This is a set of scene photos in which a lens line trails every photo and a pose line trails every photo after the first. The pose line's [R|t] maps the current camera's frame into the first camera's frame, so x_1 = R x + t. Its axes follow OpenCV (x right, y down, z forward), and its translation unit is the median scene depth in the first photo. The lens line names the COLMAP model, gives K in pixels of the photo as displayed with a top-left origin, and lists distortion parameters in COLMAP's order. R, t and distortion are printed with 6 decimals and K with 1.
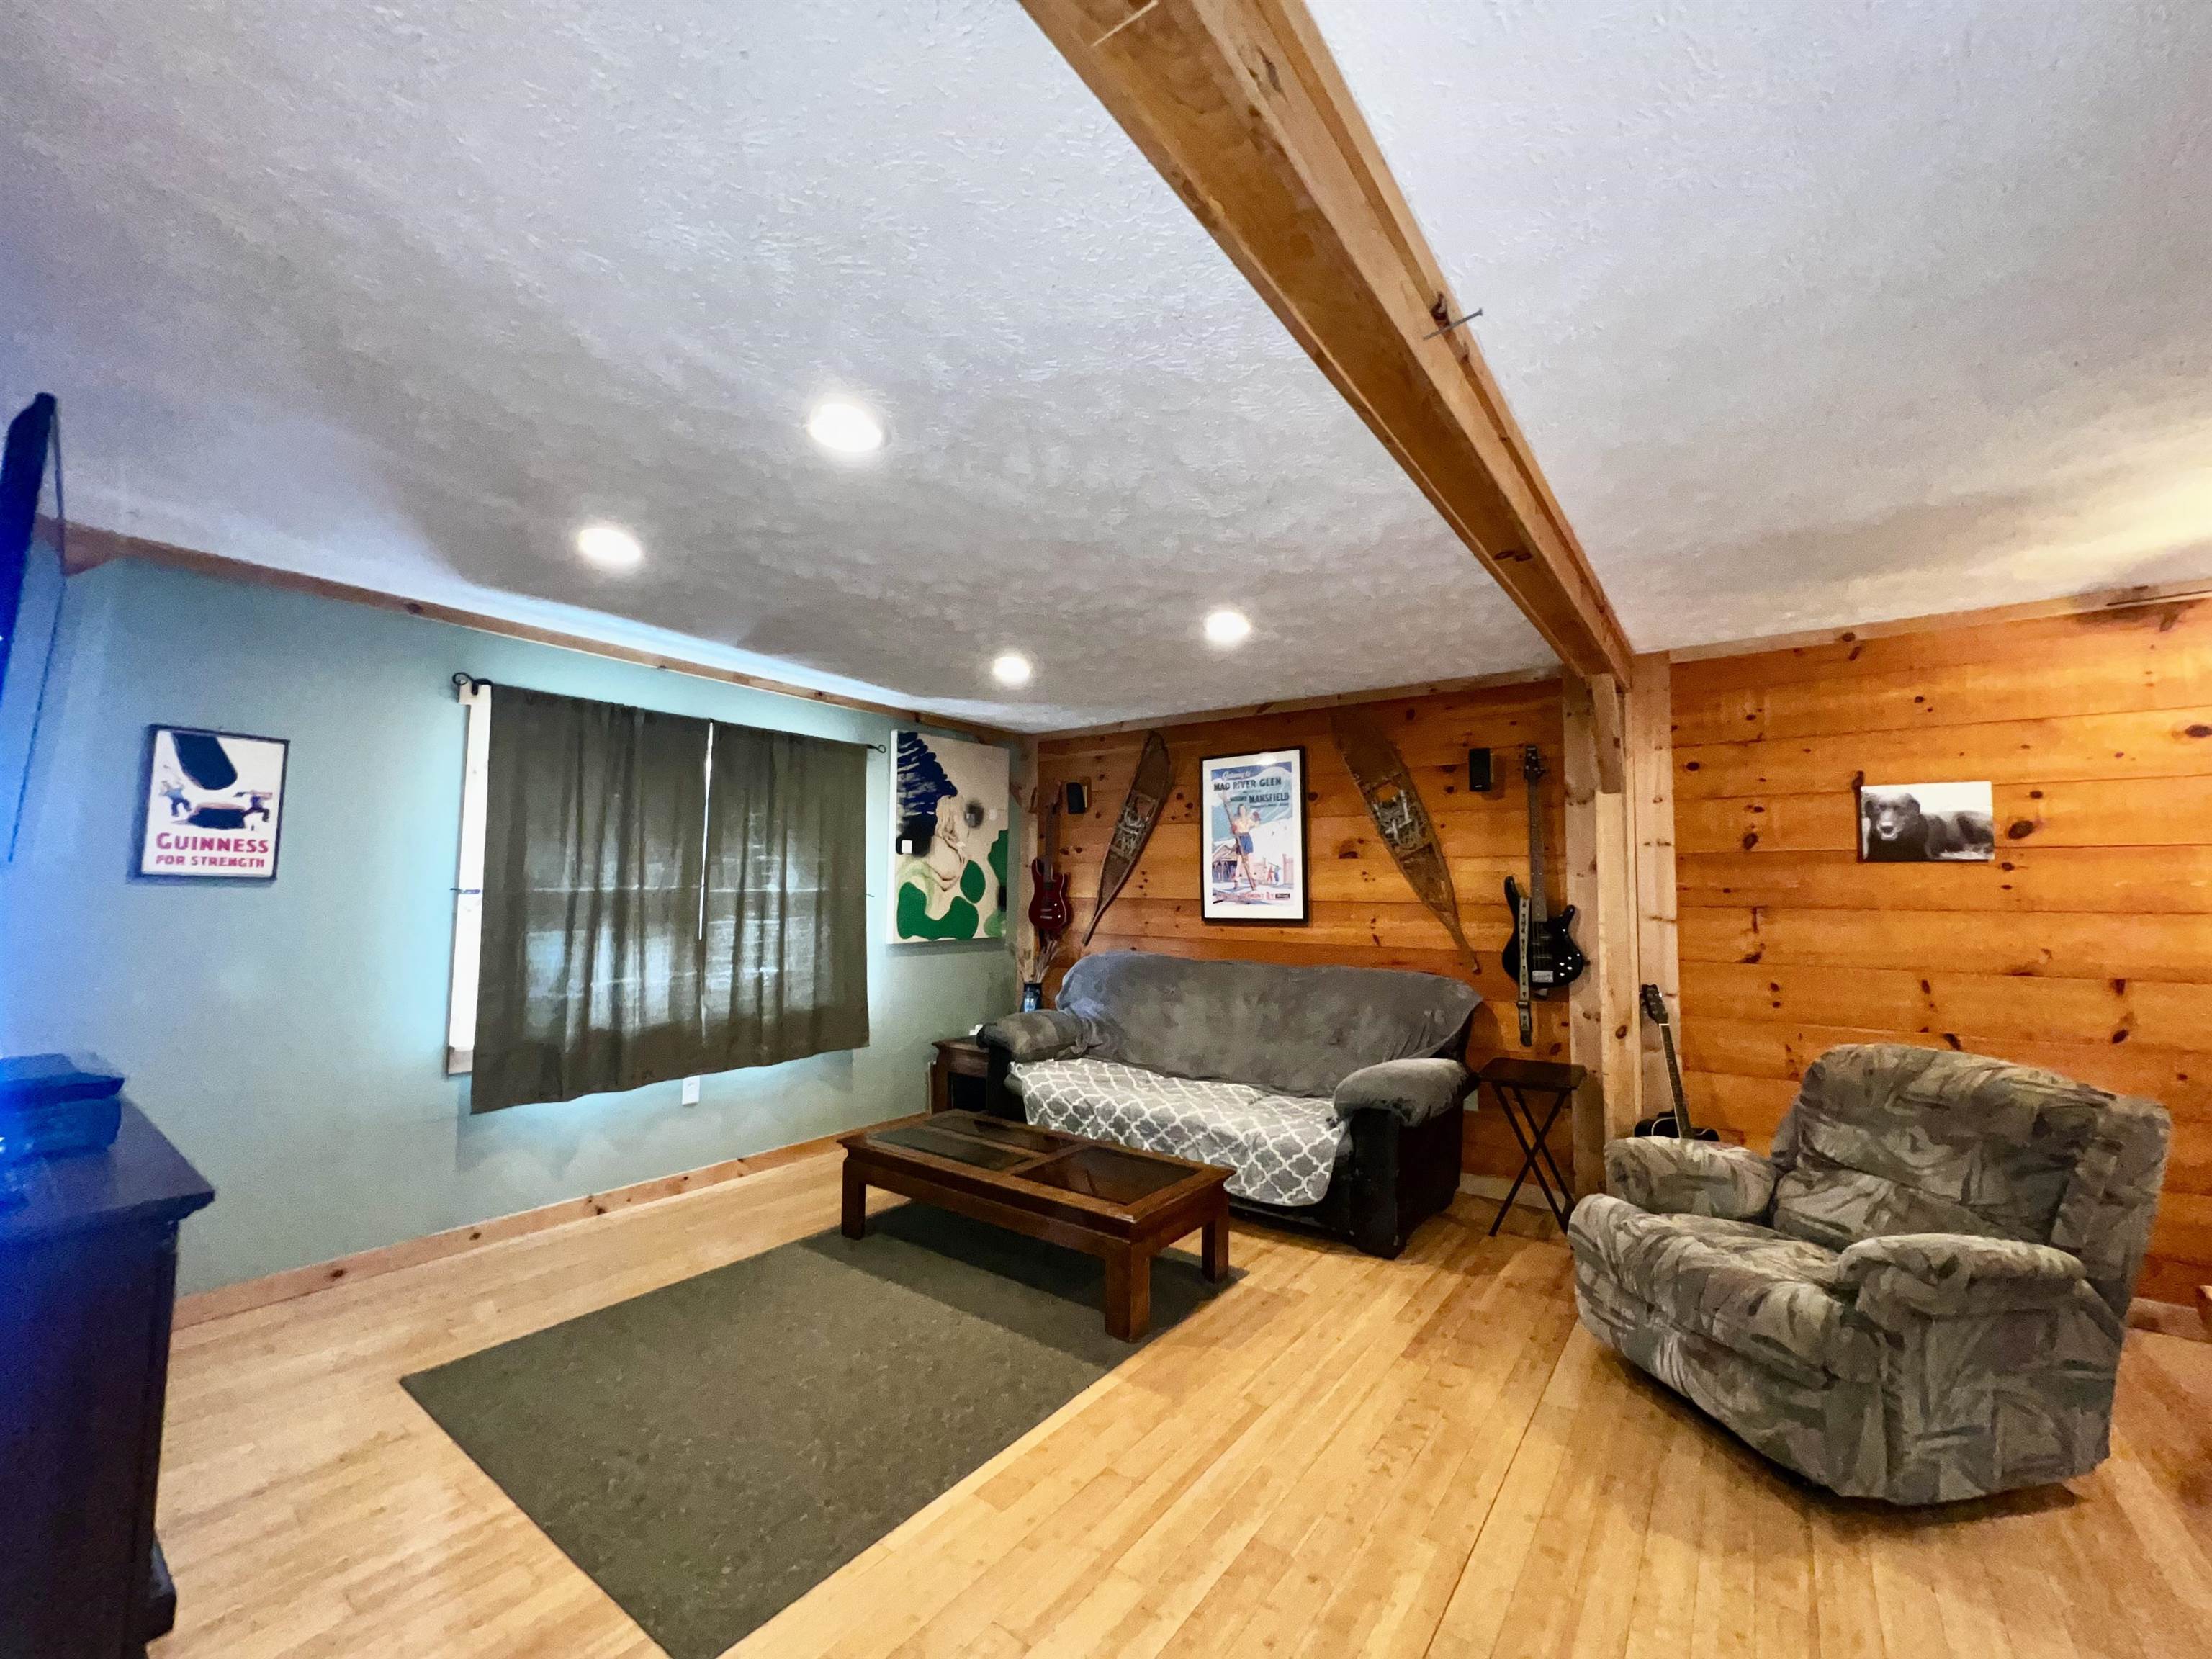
lens RADIAL K [[884.3, 0, 1102.1], [0, 884.3, 828.5], [0, 0, 1]] dist [-0.003426, -0.000194]
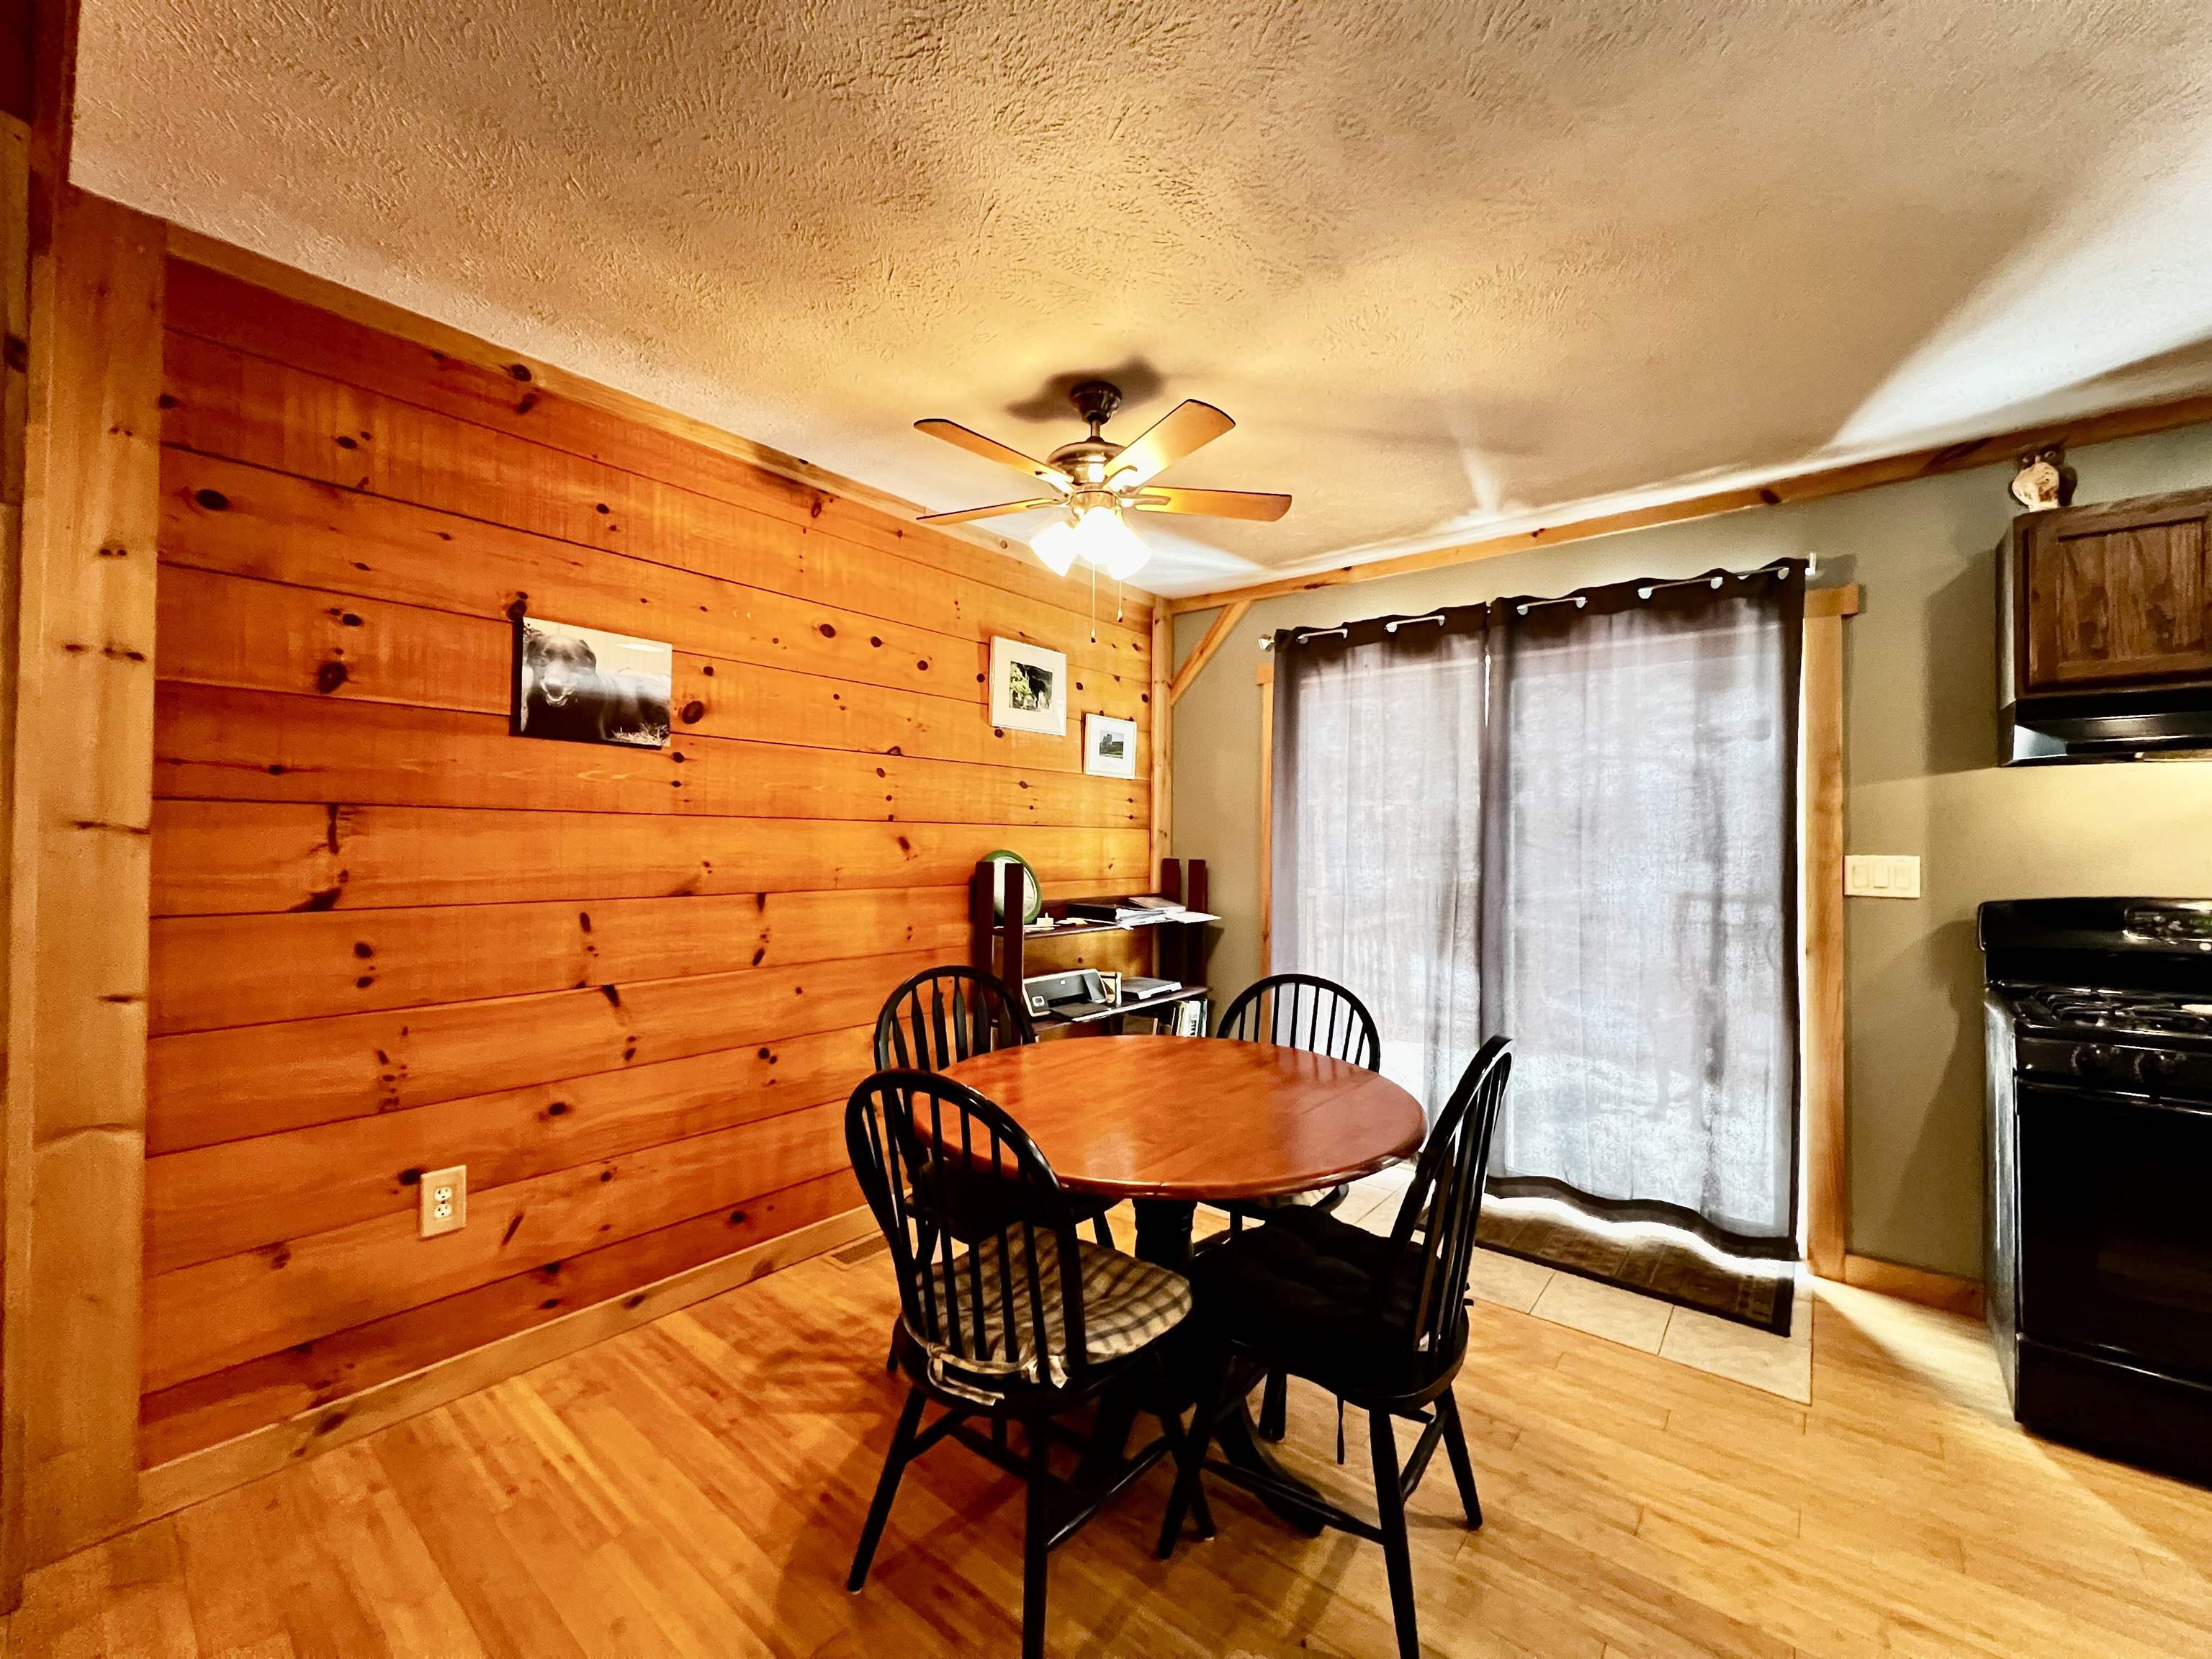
lens RADIAL K [[884.3, 0, 1098.8], [0, 884.3, 834.0], [0, 0, 1]] dist [-0.003426, -0.000194]
pose [[0.039869, -0.006363, 0.999185, 0.244885], [-0.090130, 0.995880, 0.009939, 0.063728], [-0.995132, -0.090453, 0.039131, 0.549967]]
